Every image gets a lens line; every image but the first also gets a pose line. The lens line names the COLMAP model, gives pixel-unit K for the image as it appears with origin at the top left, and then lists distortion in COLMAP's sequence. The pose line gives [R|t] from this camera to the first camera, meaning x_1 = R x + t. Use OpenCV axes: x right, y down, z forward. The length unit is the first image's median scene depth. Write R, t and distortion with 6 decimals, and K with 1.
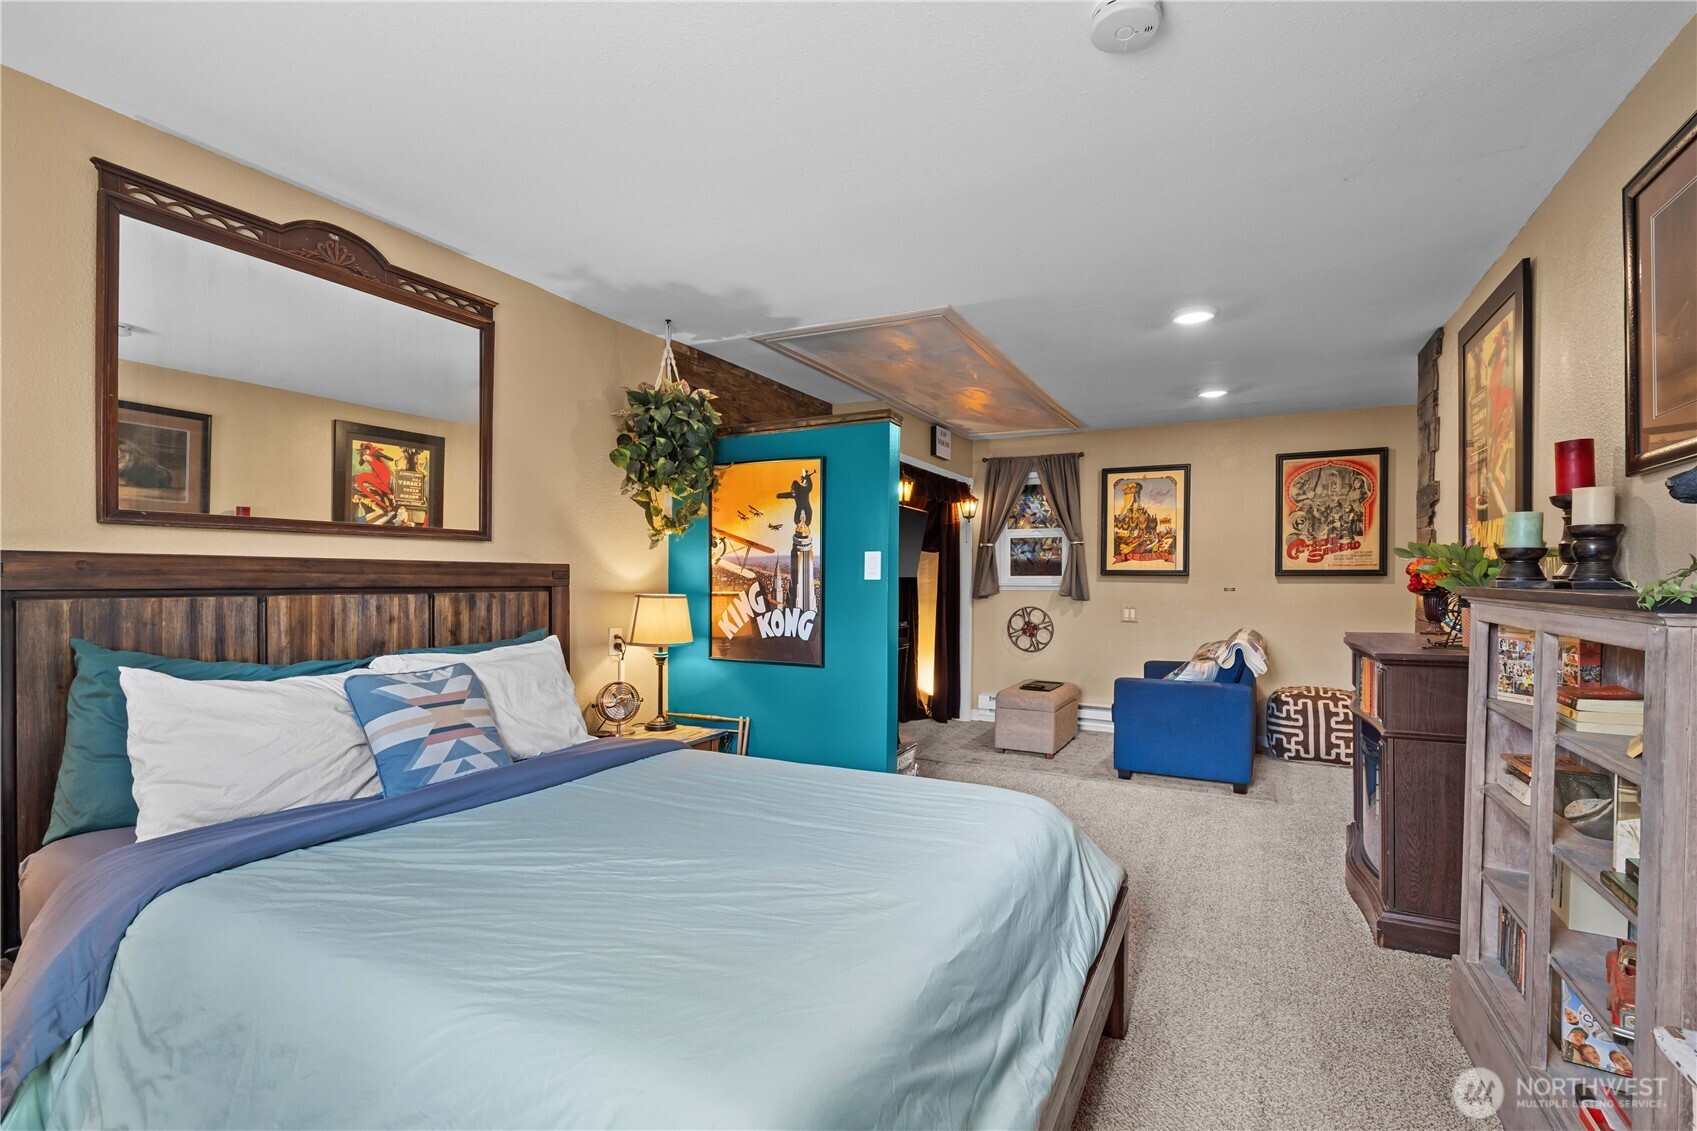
lens RADIAL K [[781.7, 0, 846.9], [0, 781.7, 573.6], [0, 0, 1]] dist [0.001142, 0.000092]
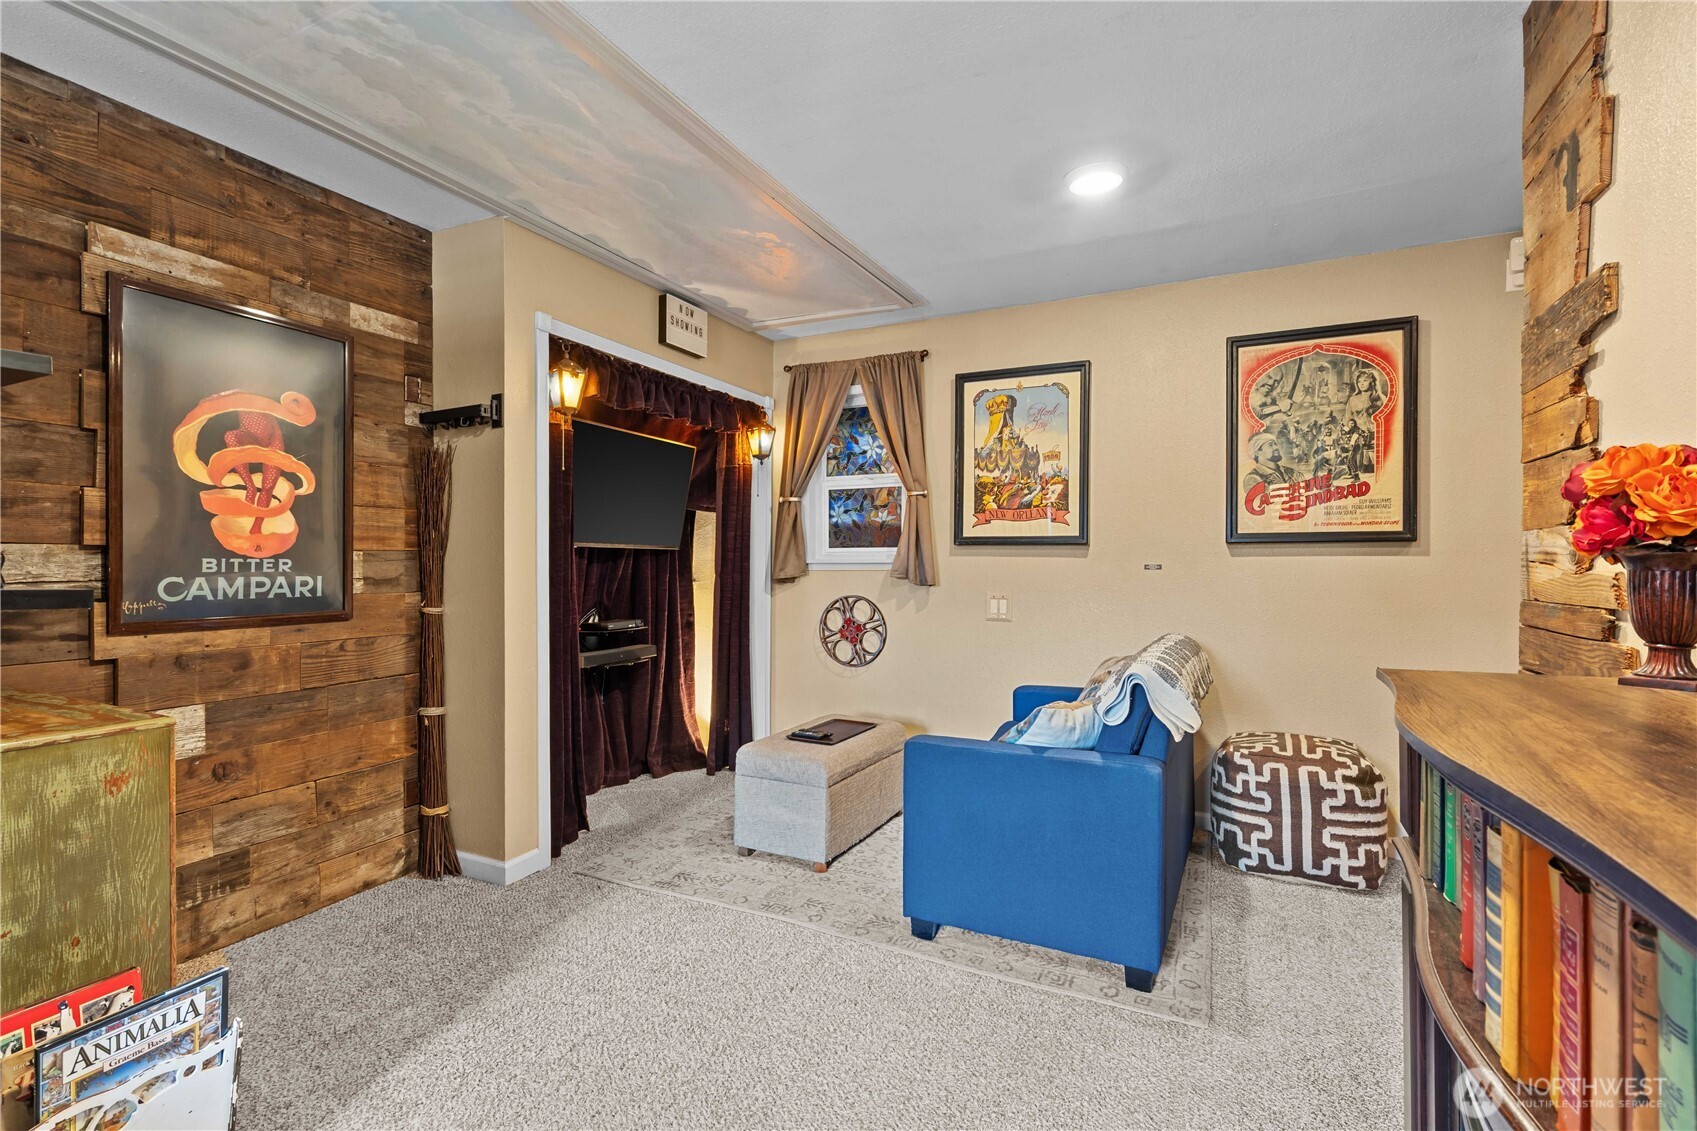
lens RADIAL K [[792.0, 0, 841.6], [0, 792.0, 556.3], [0, 0, 1]] dist [-0.000765, -0.000025]
pose [[0.999761, -0.000195, 0.021841, 0.245269], [0.000322, 0.999983, -0.005782, 0.016137], [-0.021839, 0.005788, 0.999745, 0.410008]]
